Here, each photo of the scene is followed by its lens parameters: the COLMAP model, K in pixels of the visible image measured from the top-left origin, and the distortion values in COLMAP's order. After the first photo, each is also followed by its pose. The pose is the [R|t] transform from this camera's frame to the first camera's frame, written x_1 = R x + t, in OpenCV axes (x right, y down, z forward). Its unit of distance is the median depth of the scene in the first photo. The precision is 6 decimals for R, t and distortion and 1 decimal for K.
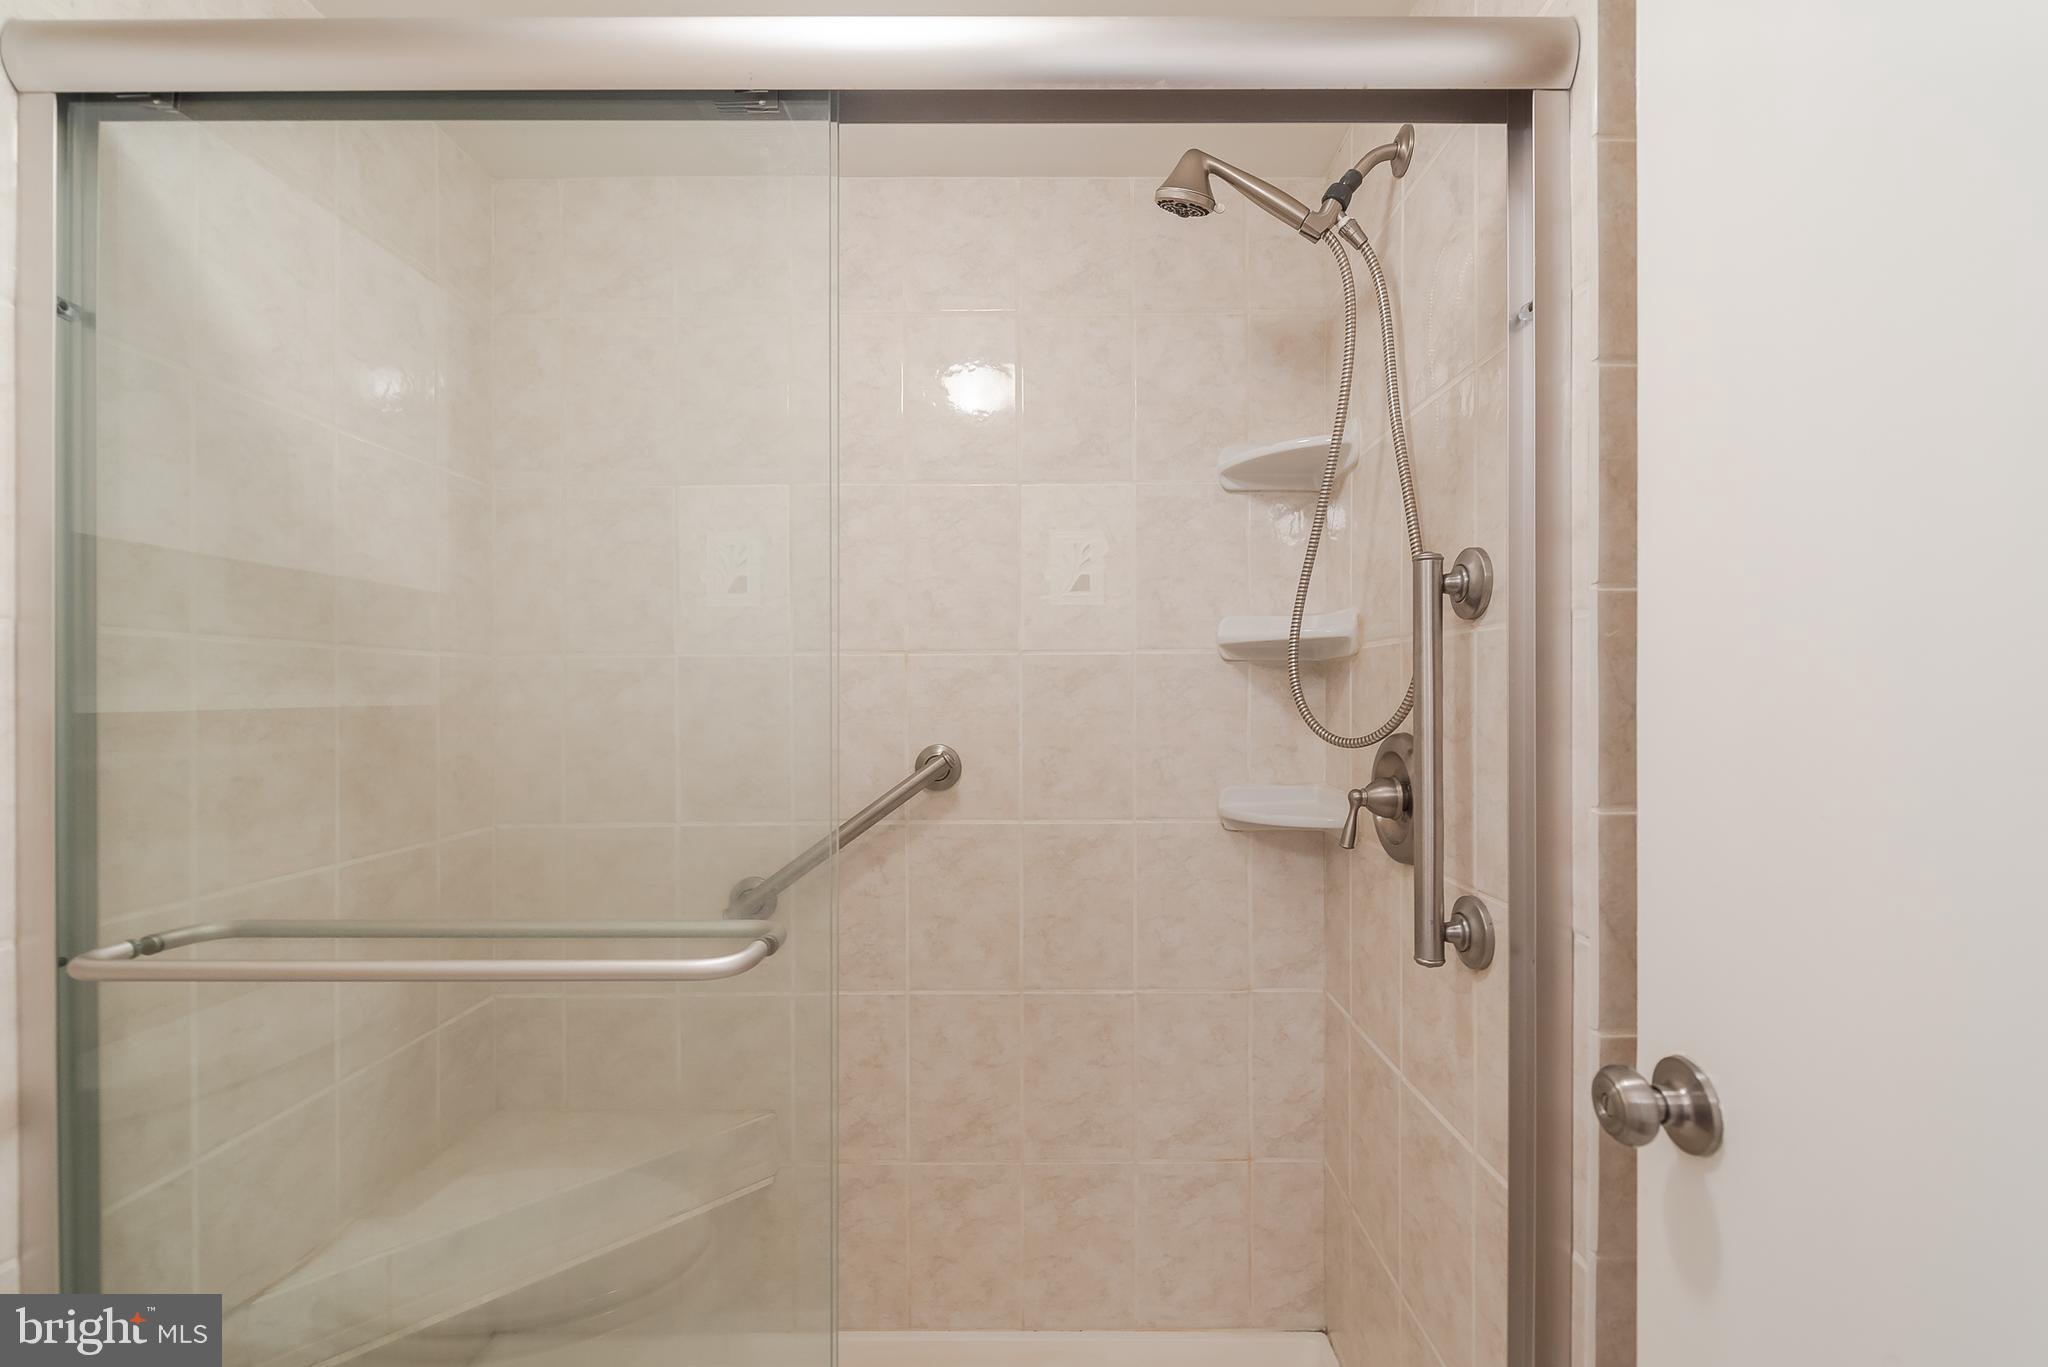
lens RADIAL K [[823.4, 0, 1031.2], [0, 823.4, 684.5], [0, 0, 1]] dist [0.008224, -0.004587]
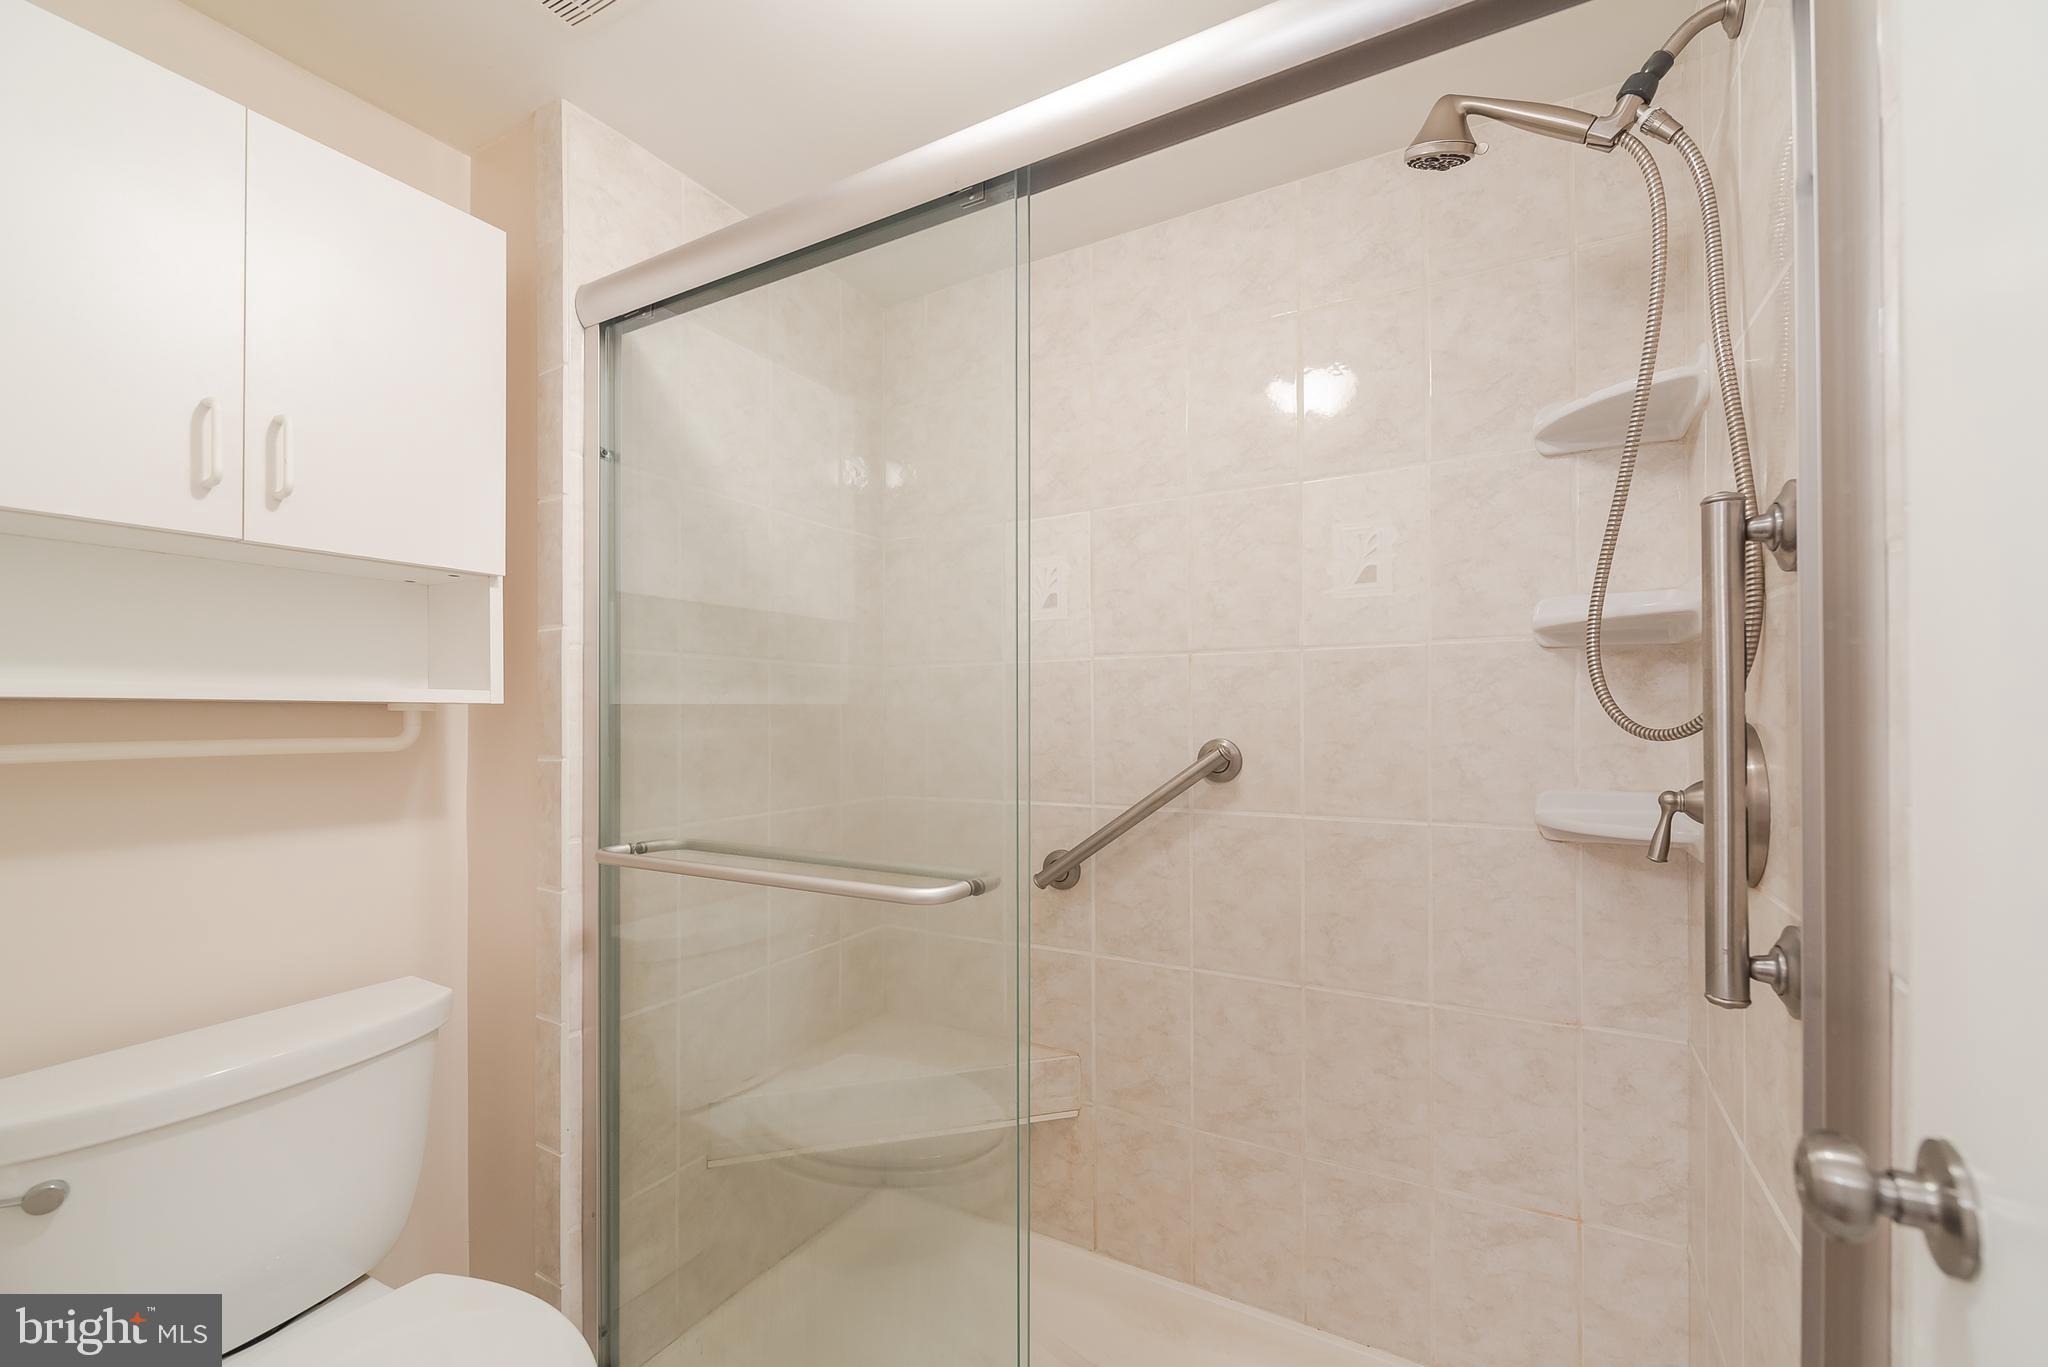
lens RADIAL K [[769.2, 0, 1032.2], [0, 769.2, 689.1], [0, 0, 1]] dist [0.006147, -0.003796]
pose [[0.890116, -0.016945, -0.455419, 0.134841], [0.013294, 0.999849, -0.011220, 0.018780], [0.455541, 0.003932, 0.890206, 0.014651]]
